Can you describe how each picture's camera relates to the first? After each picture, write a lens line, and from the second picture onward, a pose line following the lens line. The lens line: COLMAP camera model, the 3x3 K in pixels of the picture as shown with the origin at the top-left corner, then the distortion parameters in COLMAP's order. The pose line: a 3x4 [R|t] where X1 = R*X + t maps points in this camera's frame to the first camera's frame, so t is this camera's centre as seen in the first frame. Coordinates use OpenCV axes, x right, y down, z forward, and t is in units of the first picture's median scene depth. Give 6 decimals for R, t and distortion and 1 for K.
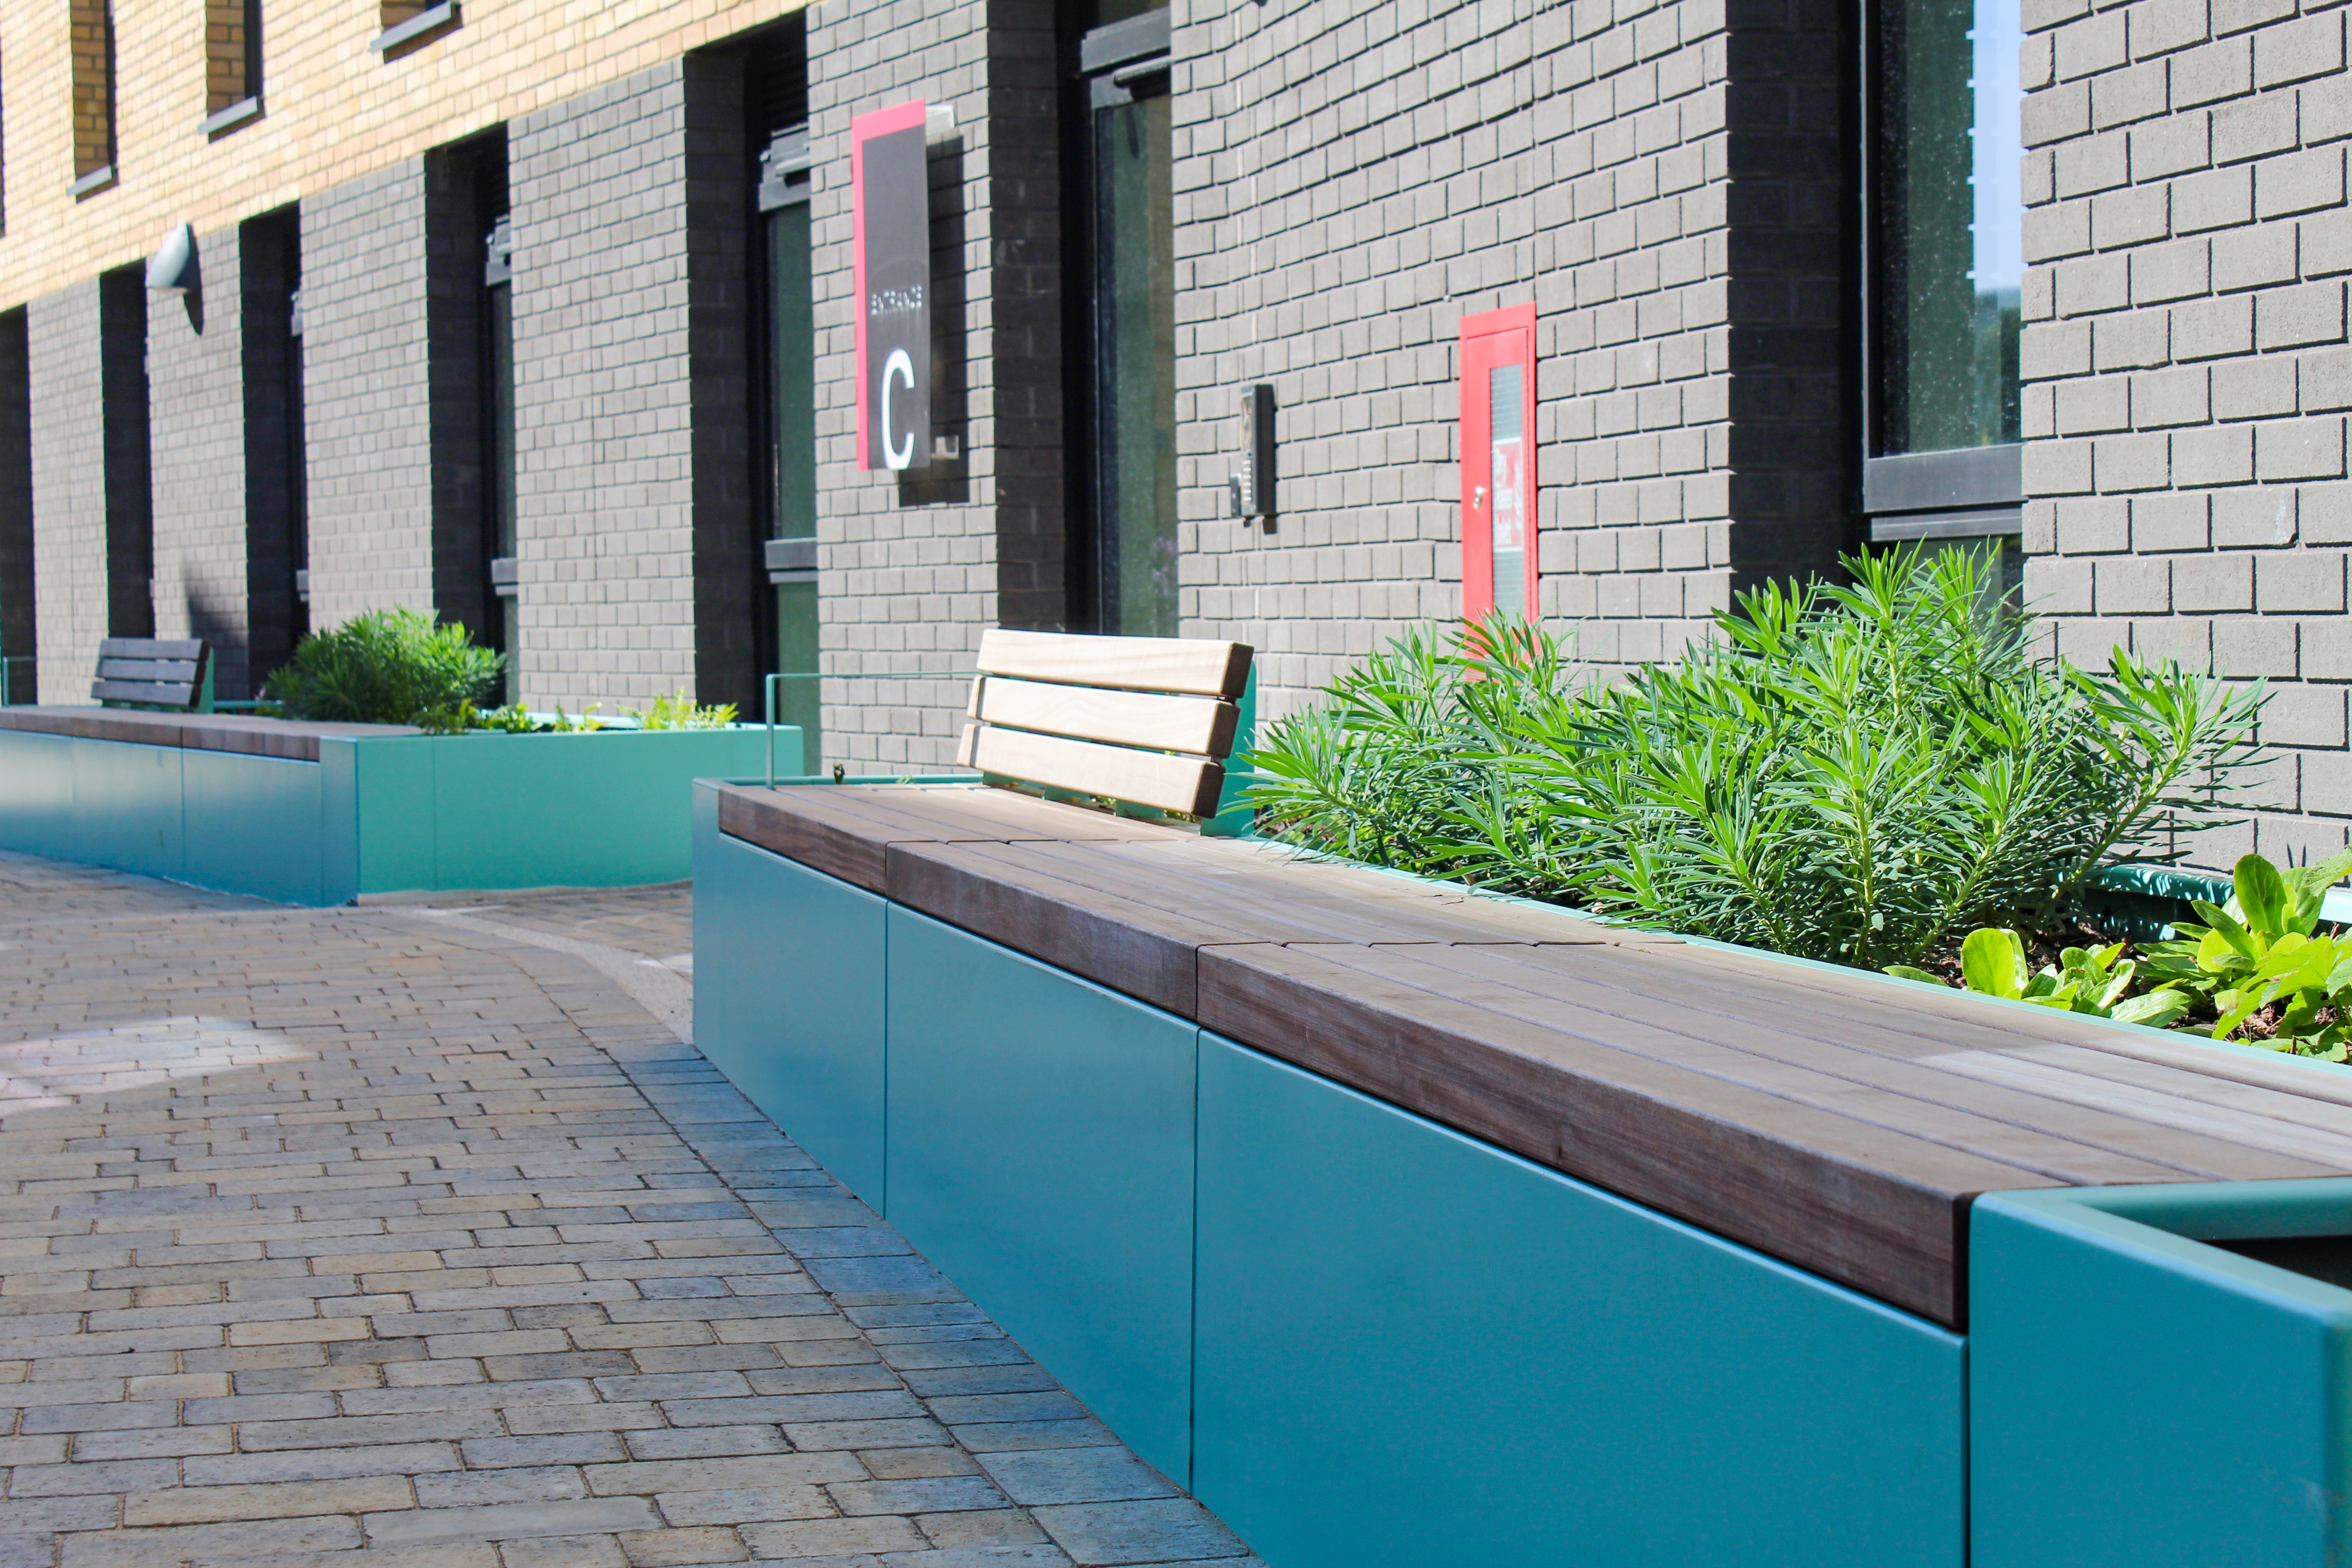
lens RADIAL K [[4639.9, 0, 1176.0], [0, 4639.9, 784.0], [0, 0, 1]] dist [0.032394, 0.405858]
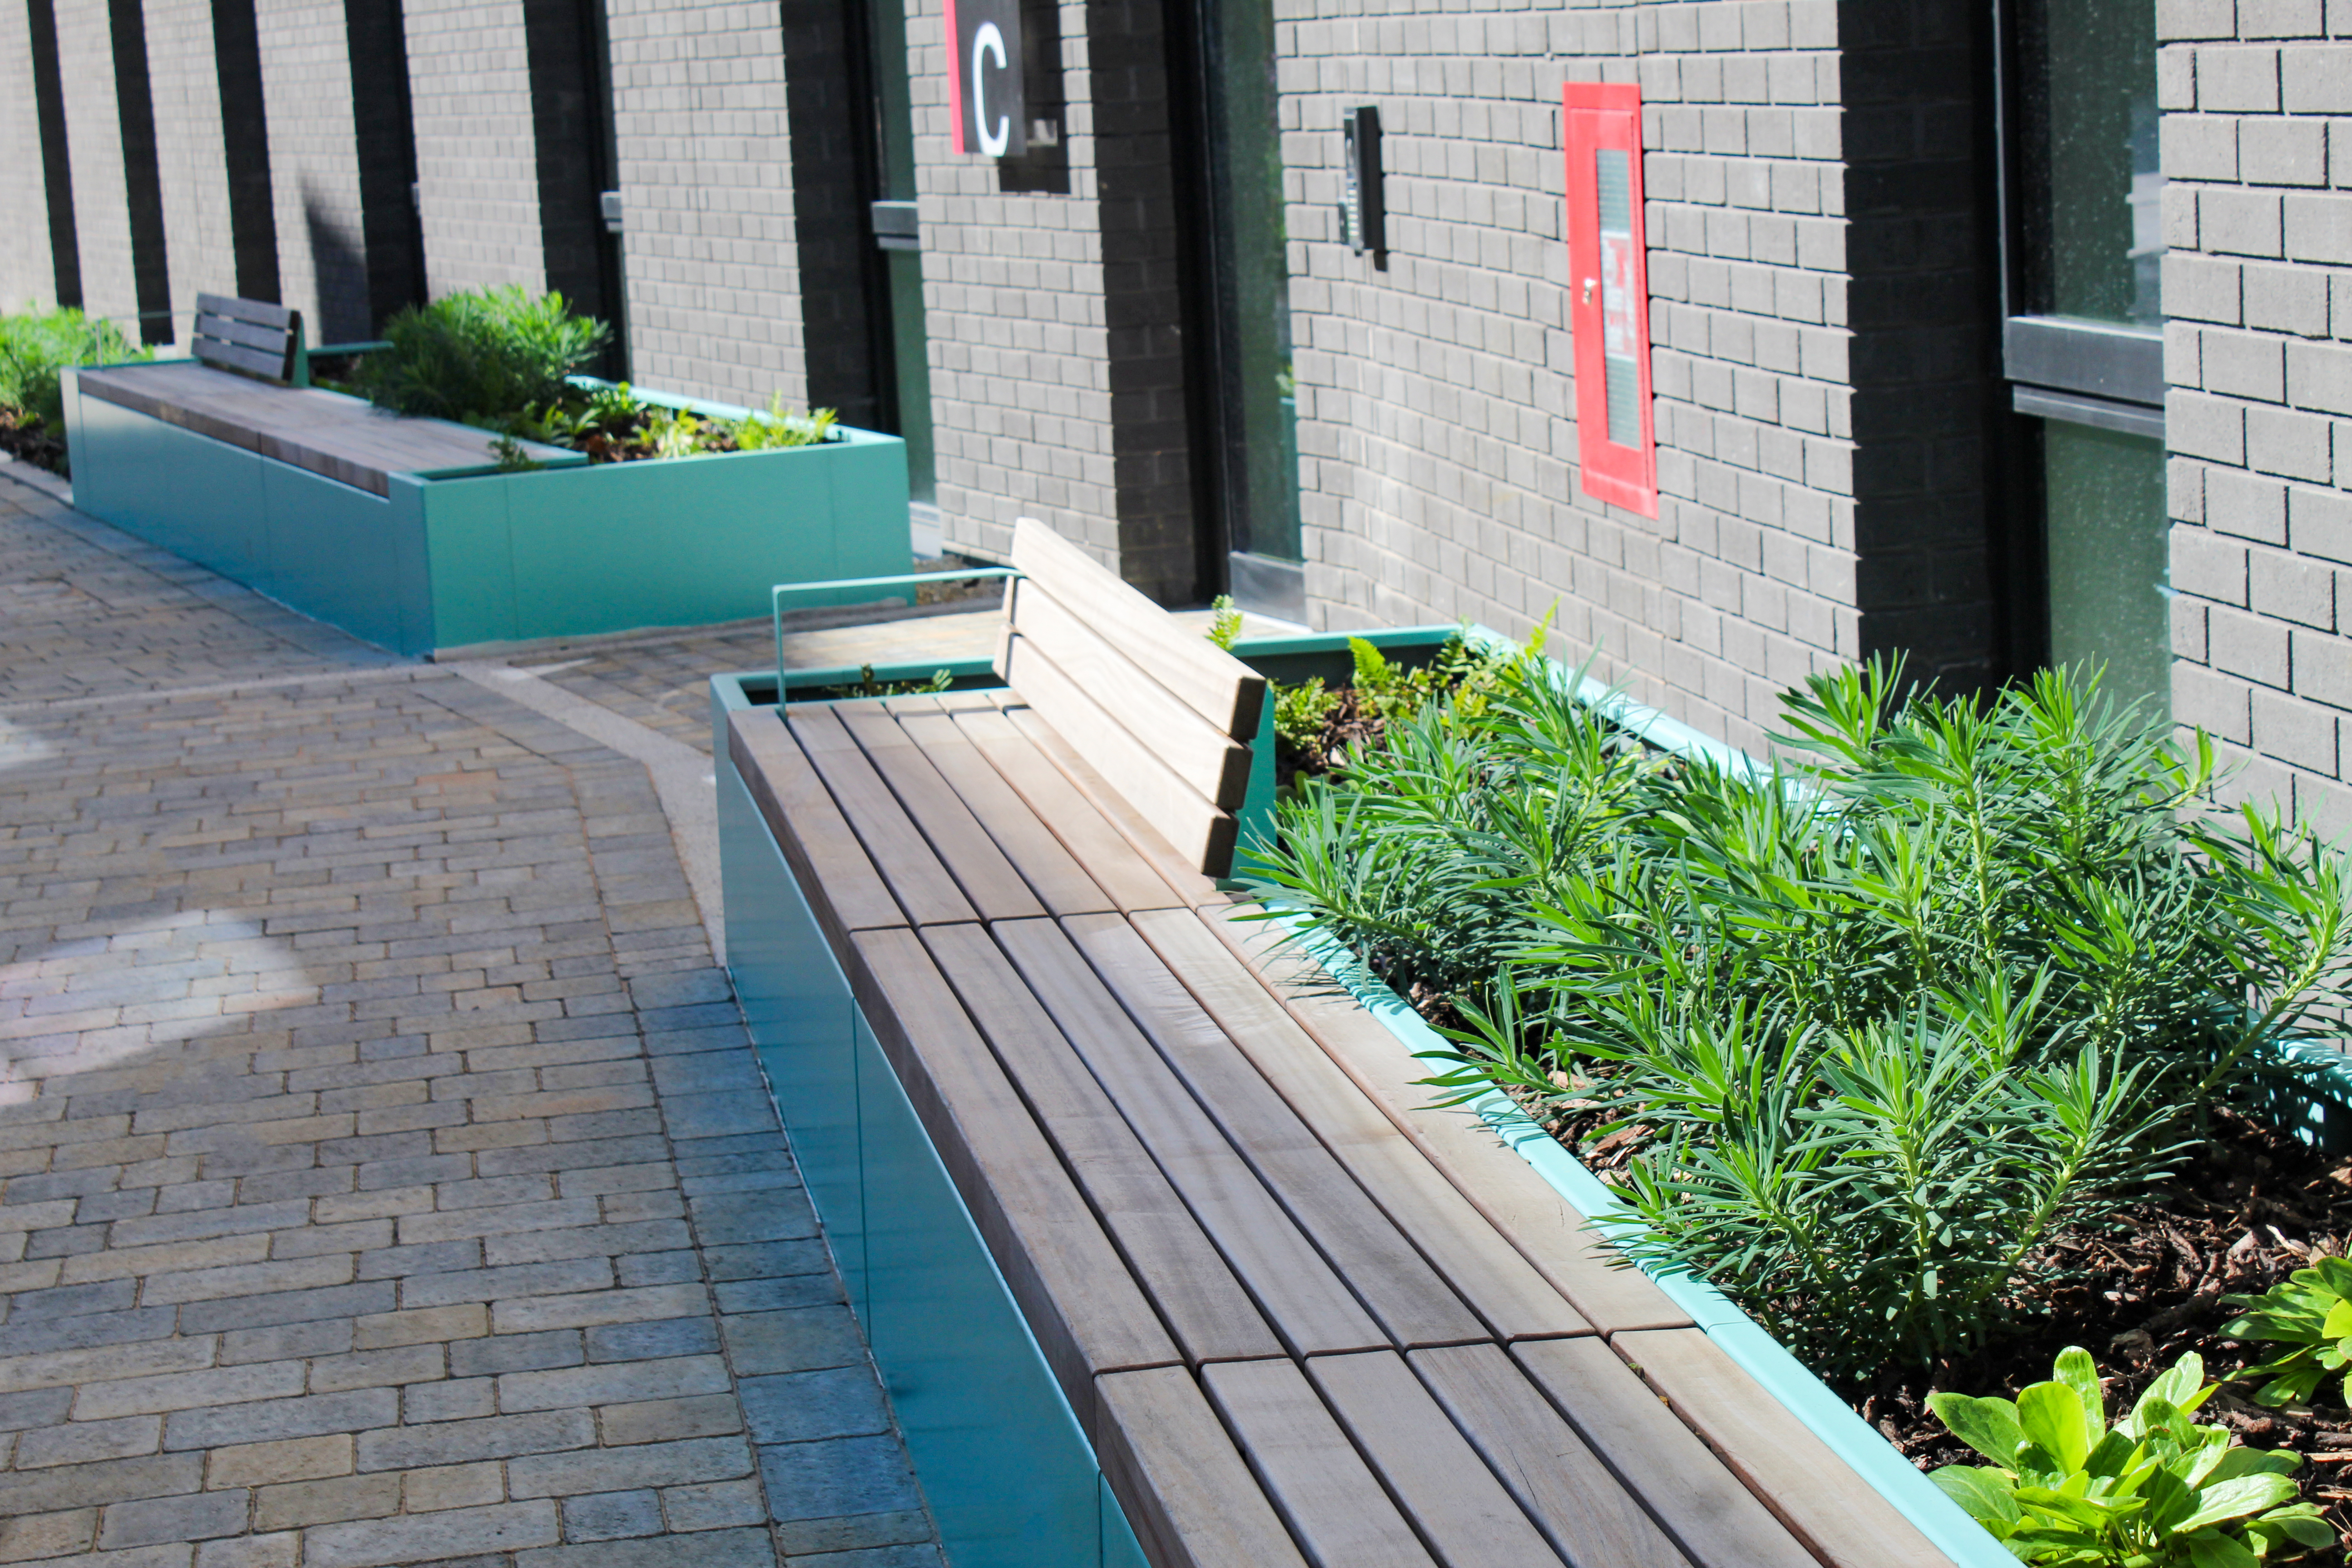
lens RADIAL K [[4752.2, 0, 1176.0], [0, 4752.2, 784.0], [0, 0, 1]] dist [0.031510, 0.433167]
pose [[0.997869, -0.035890, -0.054497, 0.027667], [0.042195, 0.991956, 0.119346, -0.067721], [0.049775, -0.121392, 0.991356, 0.070222]]
